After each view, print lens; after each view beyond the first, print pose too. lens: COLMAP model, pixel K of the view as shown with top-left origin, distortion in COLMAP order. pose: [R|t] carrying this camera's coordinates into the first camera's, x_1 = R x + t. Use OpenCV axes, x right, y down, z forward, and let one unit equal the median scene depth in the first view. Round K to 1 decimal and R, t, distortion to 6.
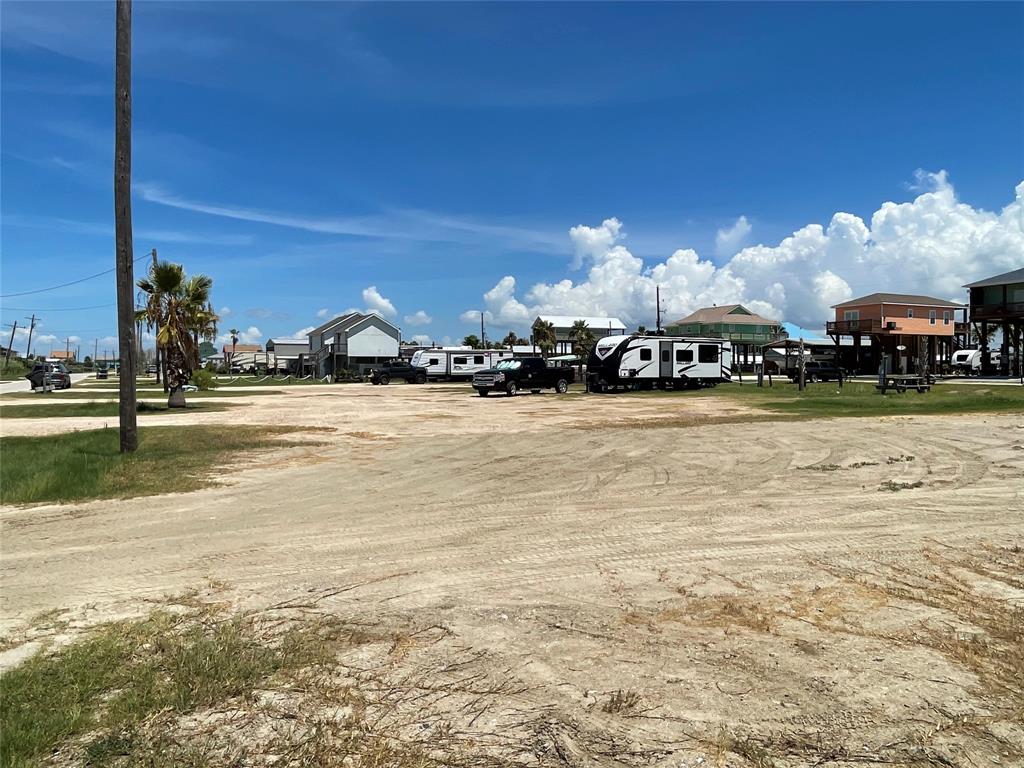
lens RADIAL K [[726.8, 0, 512.0], [0, 726.8, 384.0], [0, 0, 1]] dist [0.031522, -0.044030]
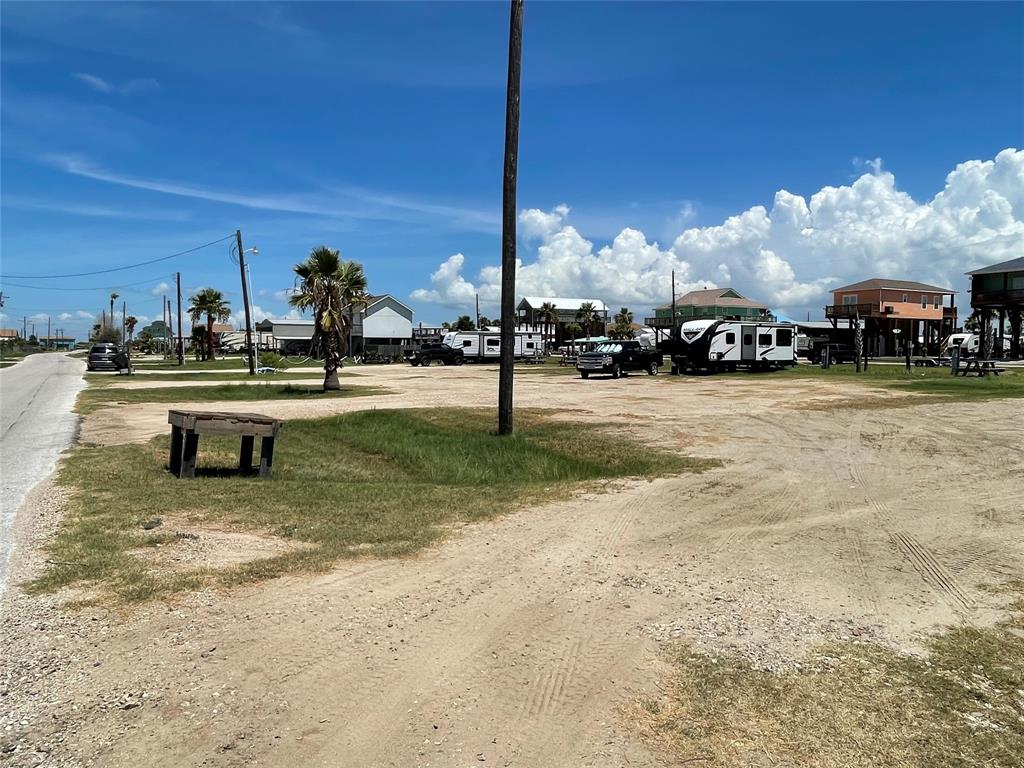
lens RADIAL K [[727.6, 0, 512.0], [0, 727.6, 384.0], [0, 0, 1]] dist [0.027552, -0.035989]
pose [[0.997141, -0.001438, 0.075553, -0.121227], [-0.000623, 0.999629, 0.027245, -0.001832], [-0.075564, -0.027214, 0.996770, -0.015046]]
